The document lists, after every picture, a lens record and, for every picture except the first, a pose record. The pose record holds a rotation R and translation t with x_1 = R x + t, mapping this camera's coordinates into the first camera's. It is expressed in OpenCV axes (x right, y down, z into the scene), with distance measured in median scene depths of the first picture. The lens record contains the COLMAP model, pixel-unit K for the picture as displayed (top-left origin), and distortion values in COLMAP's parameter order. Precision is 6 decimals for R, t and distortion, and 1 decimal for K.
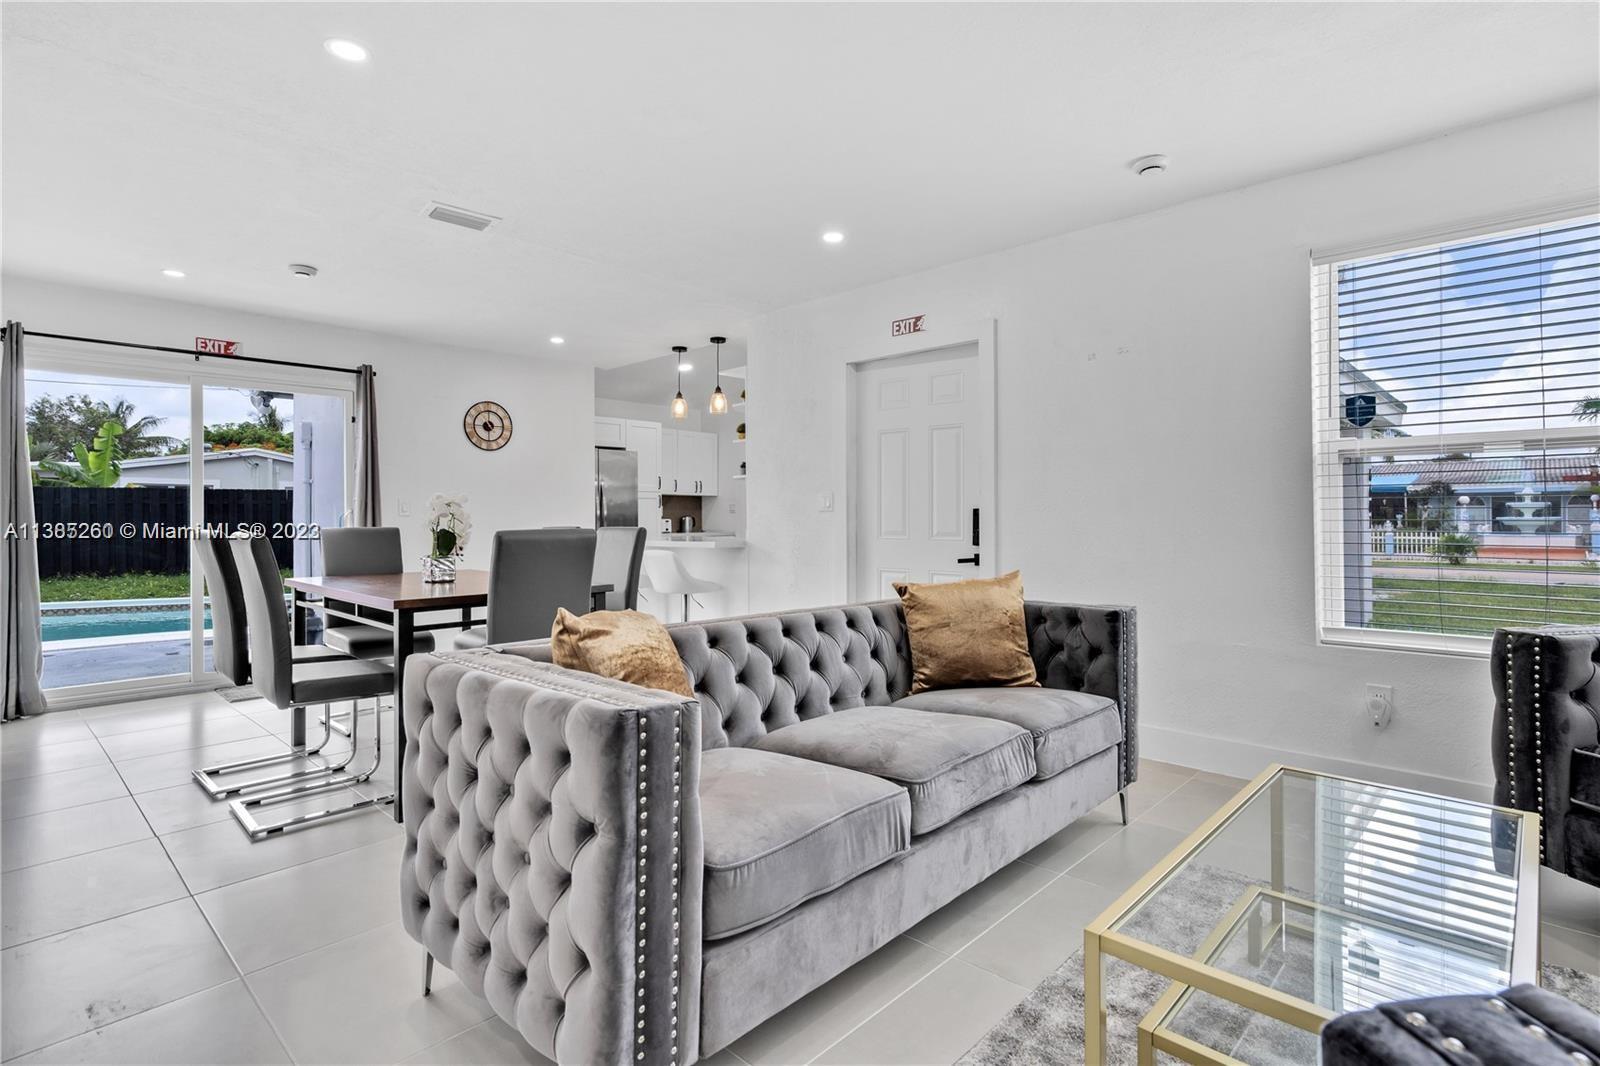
lens RADIAL K [[796.3, 0, 812.3], [0, 796.3, 509.6], [0, 0, 1]] dist [-0.000211, 0.001368]
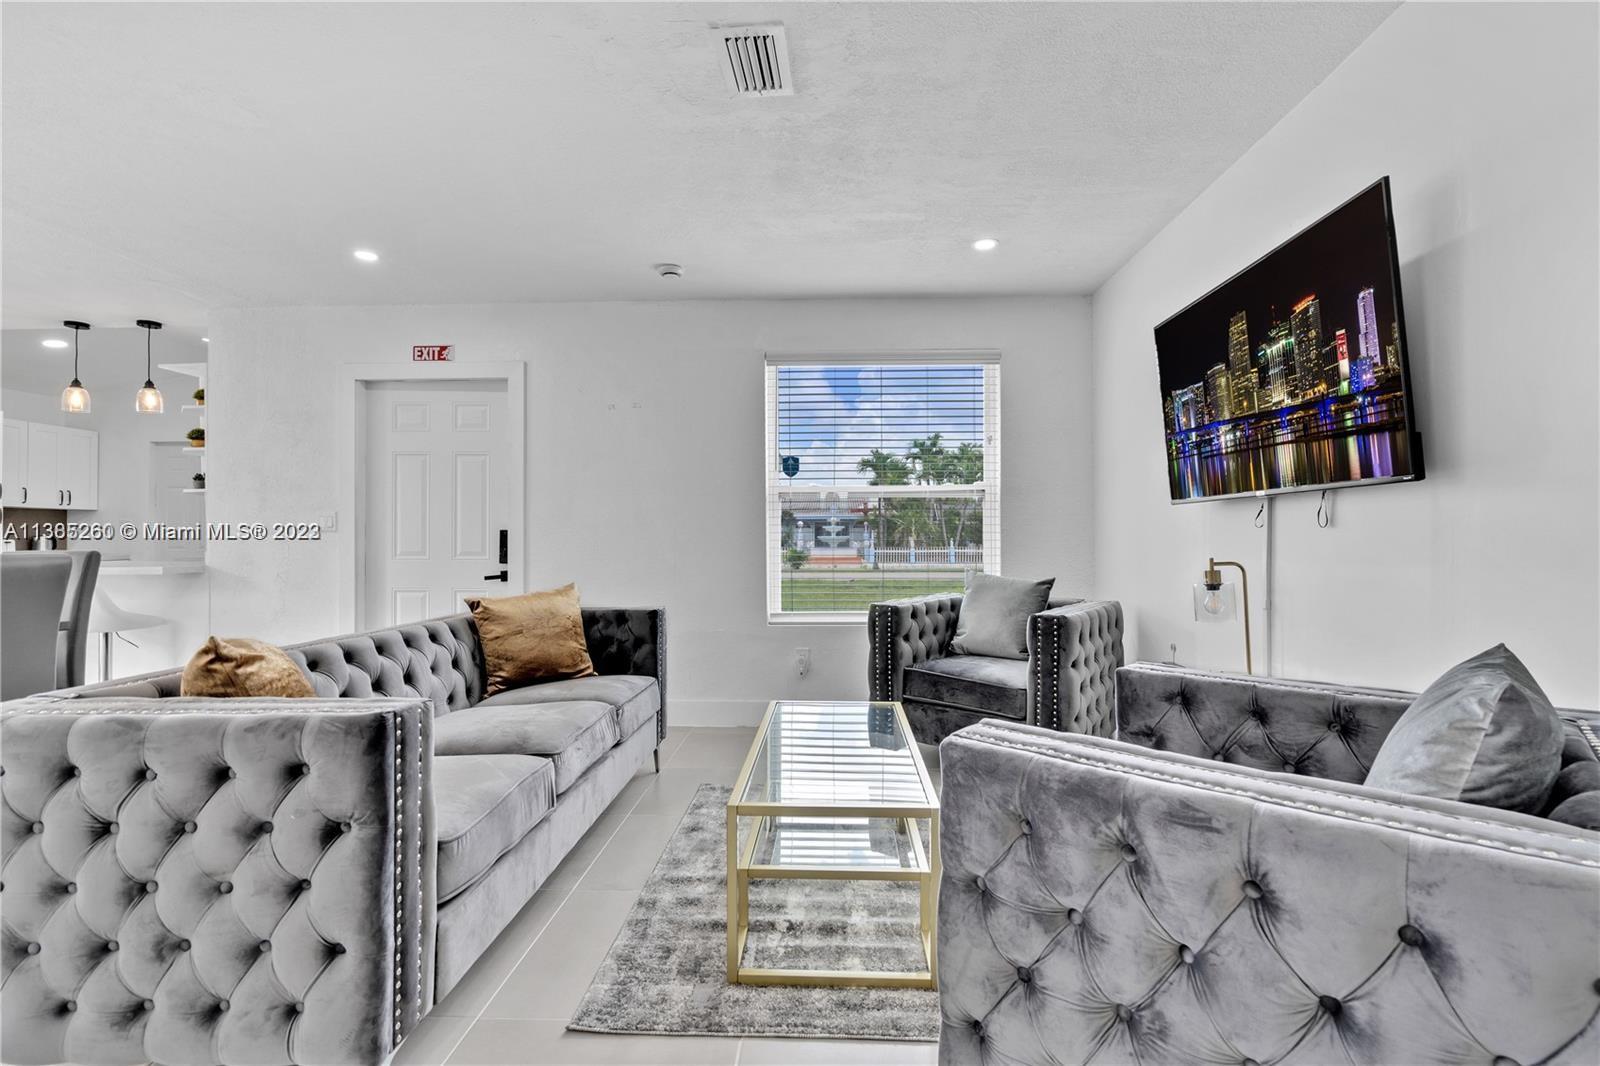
lens RADIAL K [[728.6, 0, 825.4], [0, 728.6, 531.0], [0, 0, 1]] dist [0.000361, -0.000523]
pose [[0.749824, 0.005306, 0.661617, -0.215607], [-0.006930, 0.999976, -0.000165, -0.004838], [-0.661602, -0.004461, 0.749842, -0.090151]]
